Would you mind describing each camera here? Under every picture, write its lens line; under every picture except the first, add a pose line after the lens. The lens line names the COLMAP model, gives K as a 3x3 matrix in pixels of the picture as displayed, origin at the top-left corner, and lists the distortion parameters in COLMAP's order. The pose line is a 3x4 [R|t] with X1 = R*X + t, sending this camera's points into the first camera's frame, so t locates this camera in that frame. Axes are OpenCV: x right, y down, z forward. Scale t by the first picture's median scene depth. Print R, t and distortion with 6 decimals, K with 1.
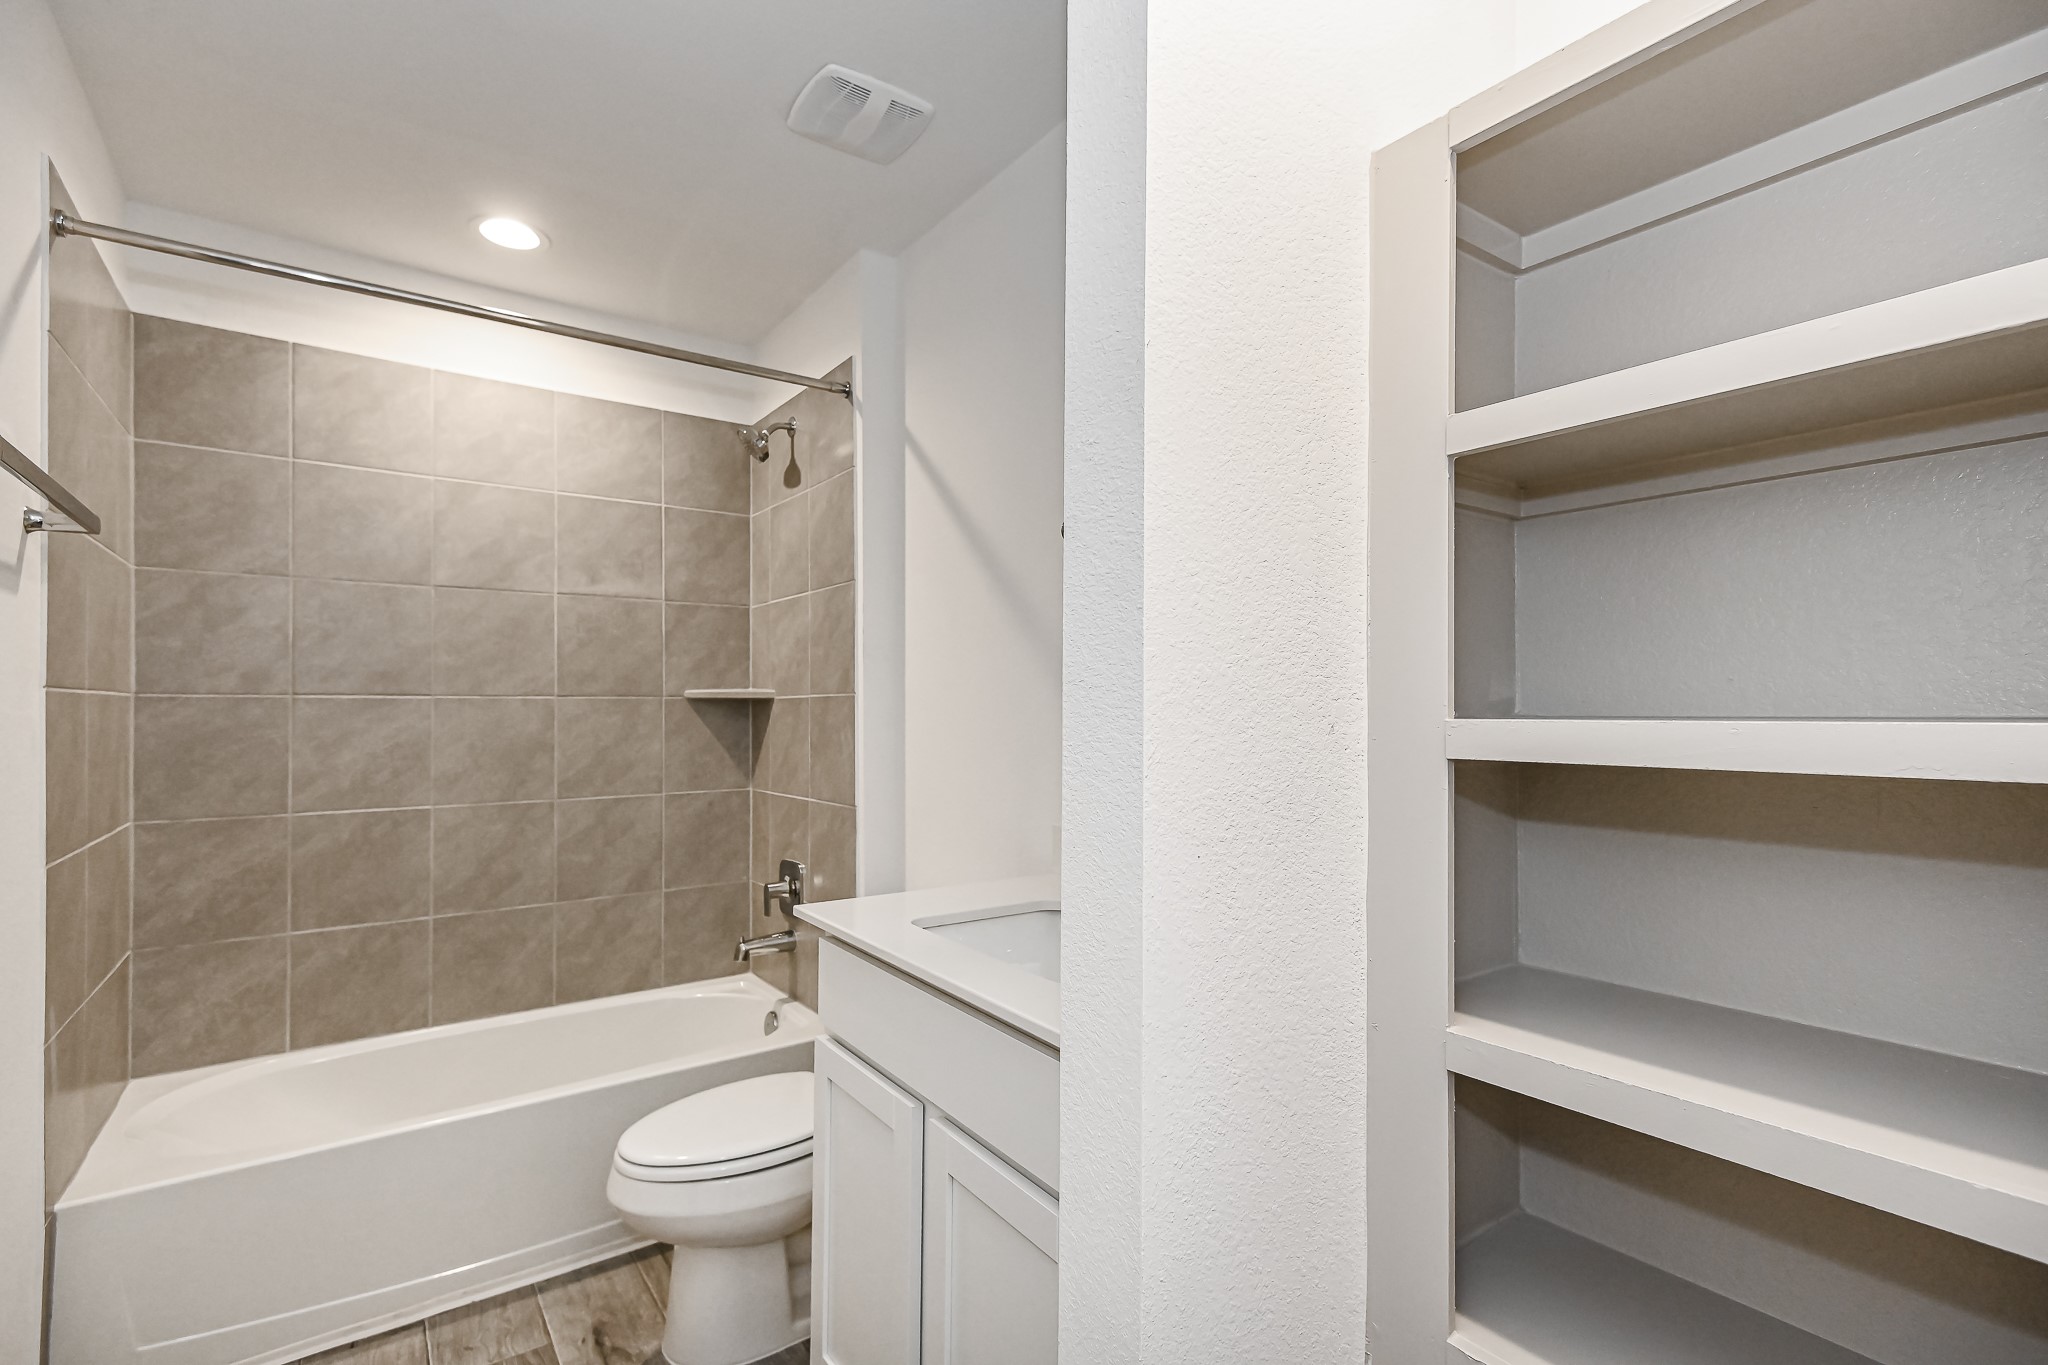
lens RADIAL K [[953.6, 0, 1035.5], [0, 953.6, 697.1], [0, 0, 1]] dist [0.000009, -0.001238]
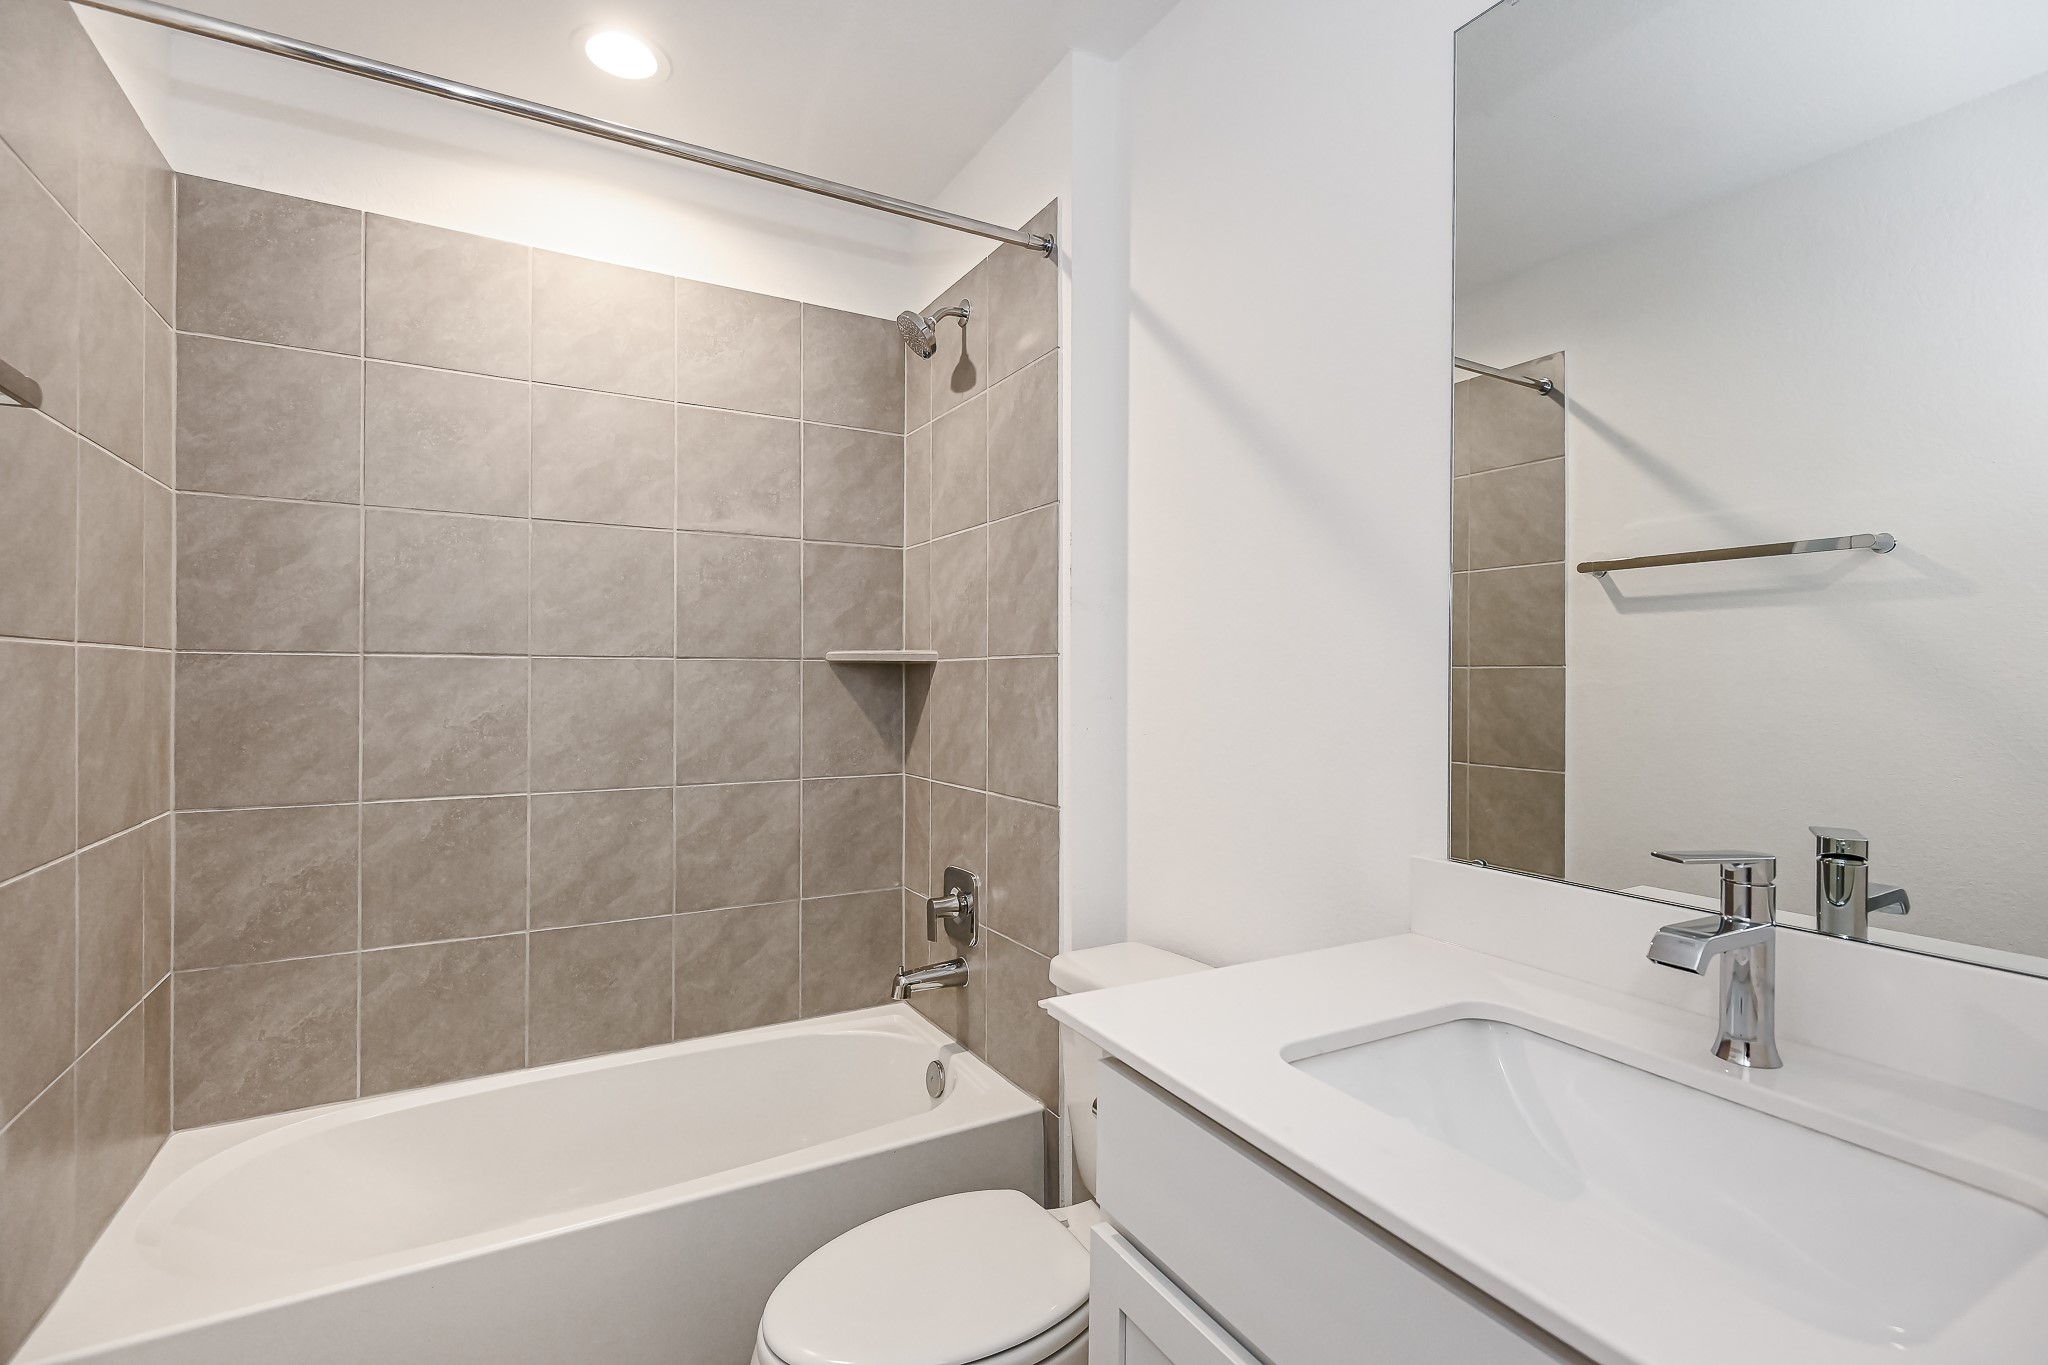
lens RADIAL K [[939.1, 0, 1012.6], [0, 939.1, 674.2], [0, 0, 1]] dist [-0.010669, 0.000005]
pose [[0.992573, 0.005693, -0.121518, -0.134094], [-0.004804, 0.999960, 0.007610, 0.006210], [0.121556, -0.006970, 0.992560, 0.268826]]
